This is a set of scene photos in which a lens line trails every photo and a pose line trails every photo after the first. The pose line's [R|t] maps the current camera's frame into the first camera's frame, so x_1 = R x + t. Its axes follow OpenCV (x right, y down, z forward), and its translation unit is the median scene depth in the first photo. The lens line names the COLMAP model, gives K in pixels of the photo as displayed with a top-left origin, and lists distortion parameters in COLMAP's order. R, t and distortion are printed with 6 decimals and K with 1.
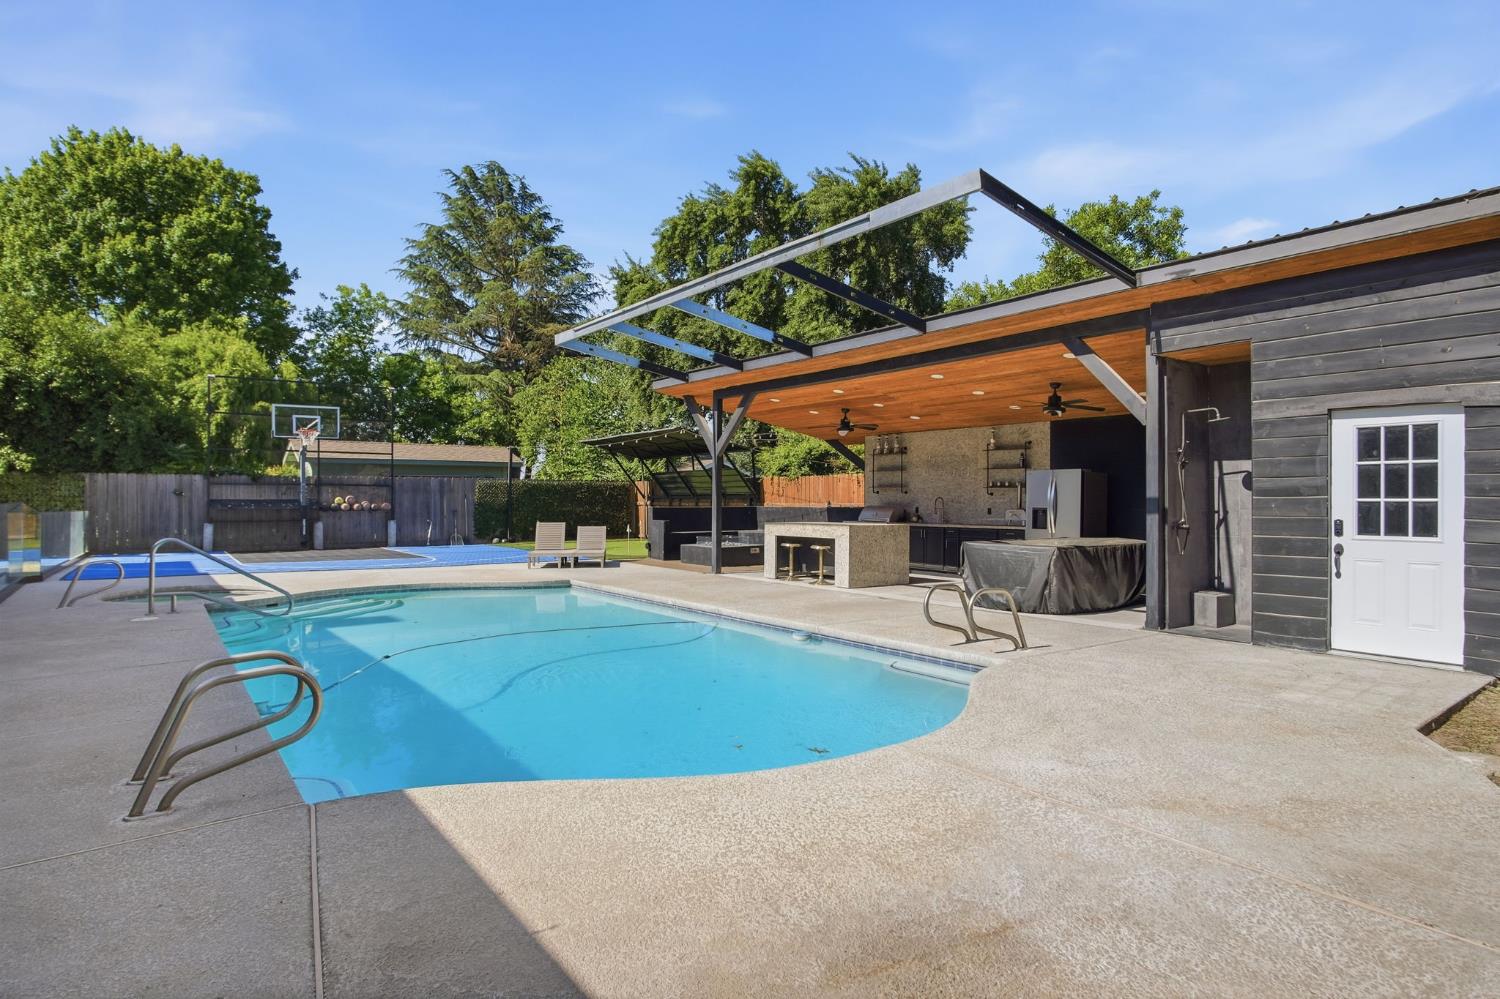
lens RADIAL K [[821.3, 0, 750.0], [0, 821.3, 499.5], [0, 0, 1]] dist [-0.006927, 0.003122]
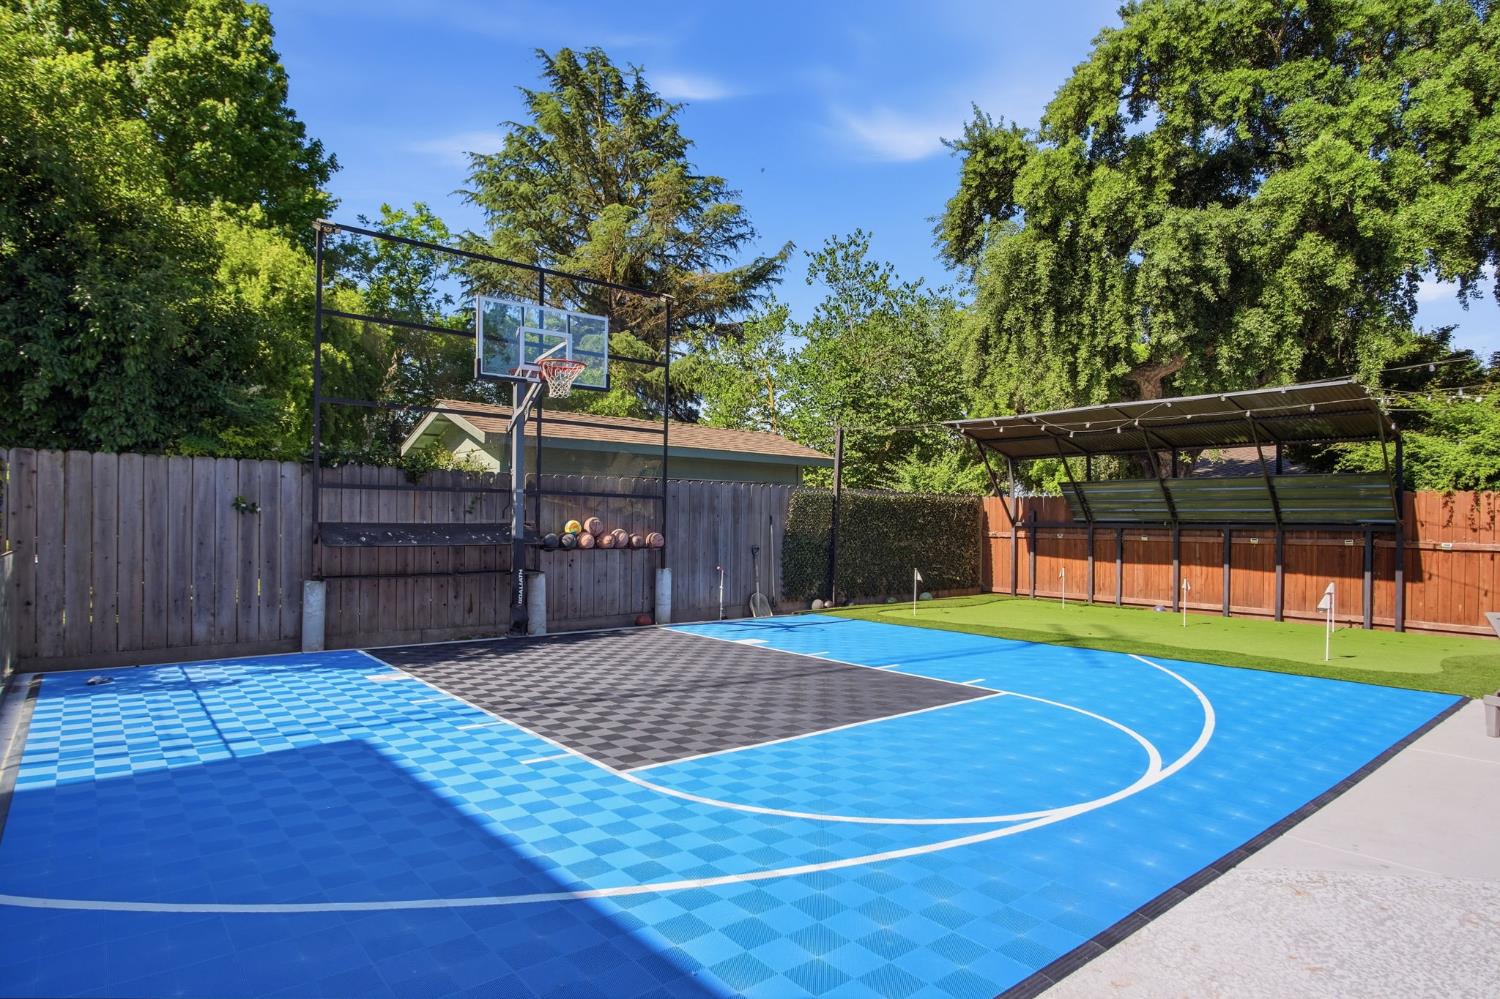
lens RADIAL K [[849.9, 0, 750.0], [0, 849.9, 499.5], [0, 0, 1]] dist [0.037627, 0.001744]
pose [[0.998512, 0.015231, 0.052357, -0.412576], [-0.013963, 0.999603, -0.024485, -0.003948], [-0.052709, 0.023717, 0.998328, 0.493975]]
